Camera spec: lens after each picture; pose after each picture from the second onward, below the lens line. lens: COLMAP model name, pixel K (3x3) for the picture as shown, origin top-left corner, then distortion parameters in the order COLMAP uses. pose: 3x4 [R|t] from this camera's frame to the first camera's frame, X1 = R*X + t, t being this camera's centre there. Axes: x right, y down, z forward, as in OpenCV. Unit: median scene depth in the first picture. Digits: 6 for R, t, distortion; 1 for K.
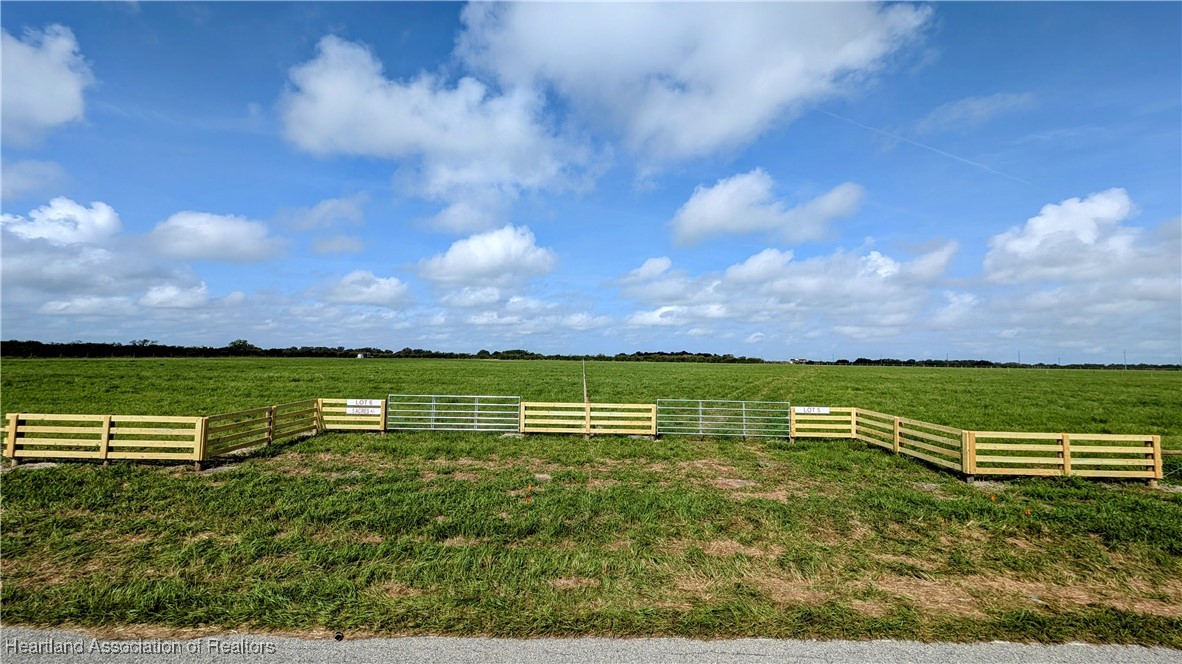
lens RADIAL K [[444.3, 0, 589.6], [0, 444.3, 335.7], [0, 0, 1]] dist [0.009581, -0.005156]
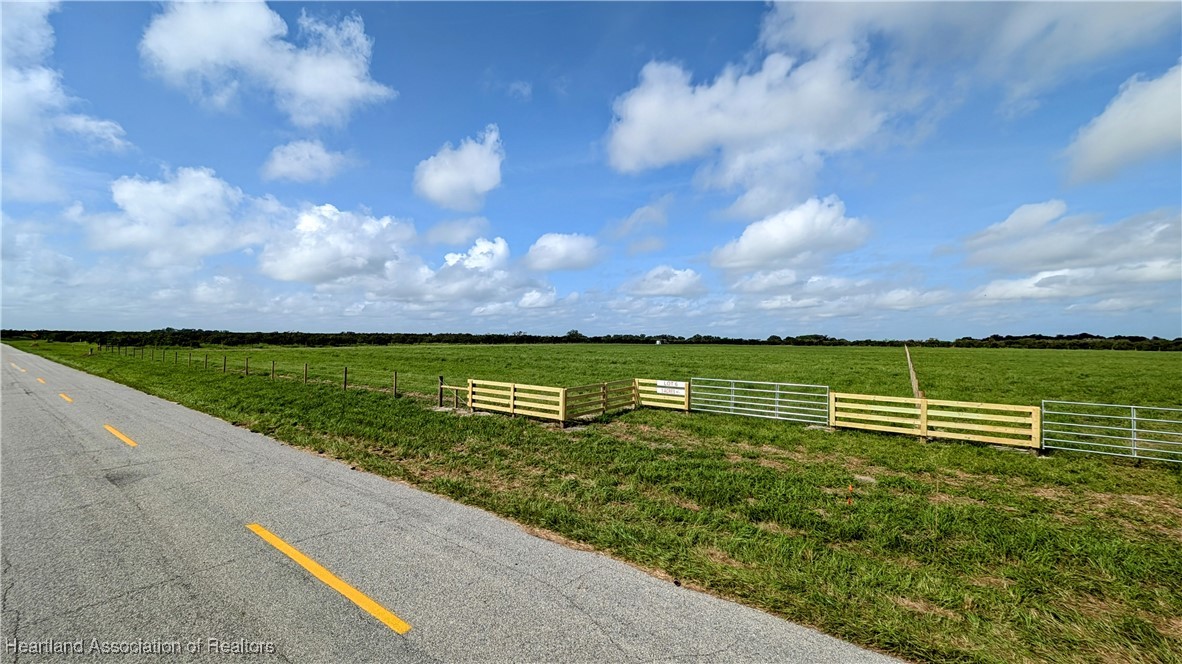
lens RADIAL K [[444.3, 0, 588.6], [0, 444.3, 331.3], [0, 0, 1]] dist [0.009581, -0.005156]
pose [[0.808209, -0.018604, -0.588601, -0.017515], [0.031326, 0.999444, 0.011425, -0.000529], [0.588062, -0.027672, 0.808343, -0.020404]]
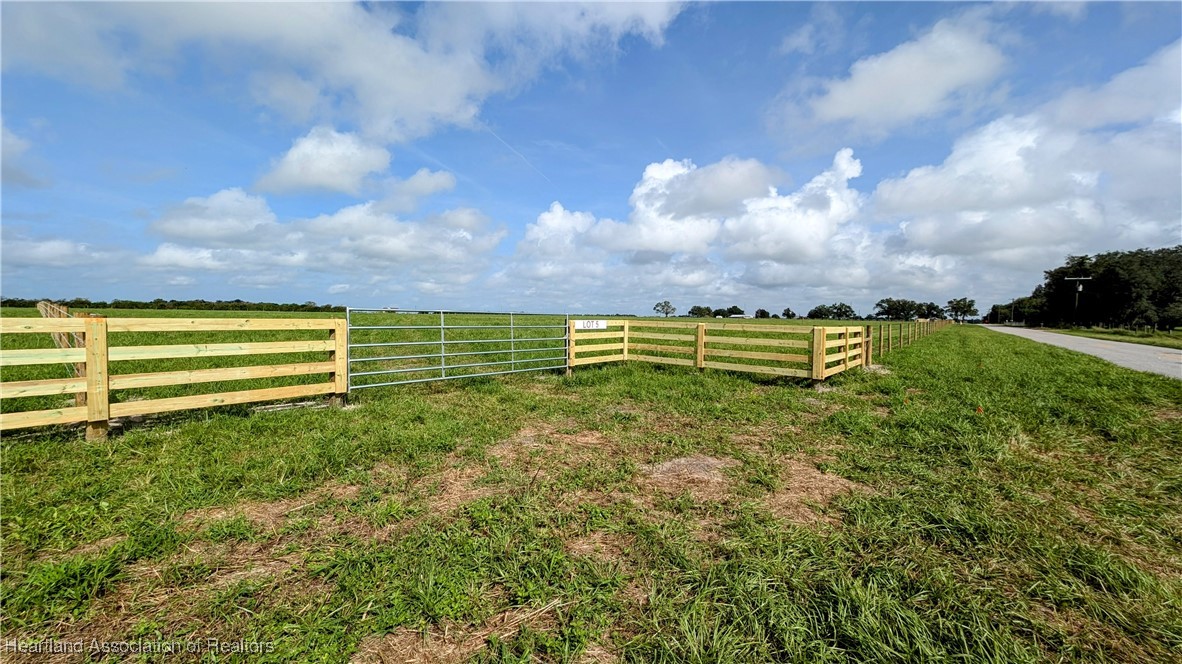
lens RADIAL K [[444.3, 0, 591.1], [0, 444.3, 334.6], [0, 0, 1]] dist [0.009581, -0.005156]
pose [[0.637847, -0.039458, 0.769151, -0.023208], [-0.041362, 0.995490, 0.085371, 0.143727], [-0.769051, -0.086267, 0.633339, 0.658368]]
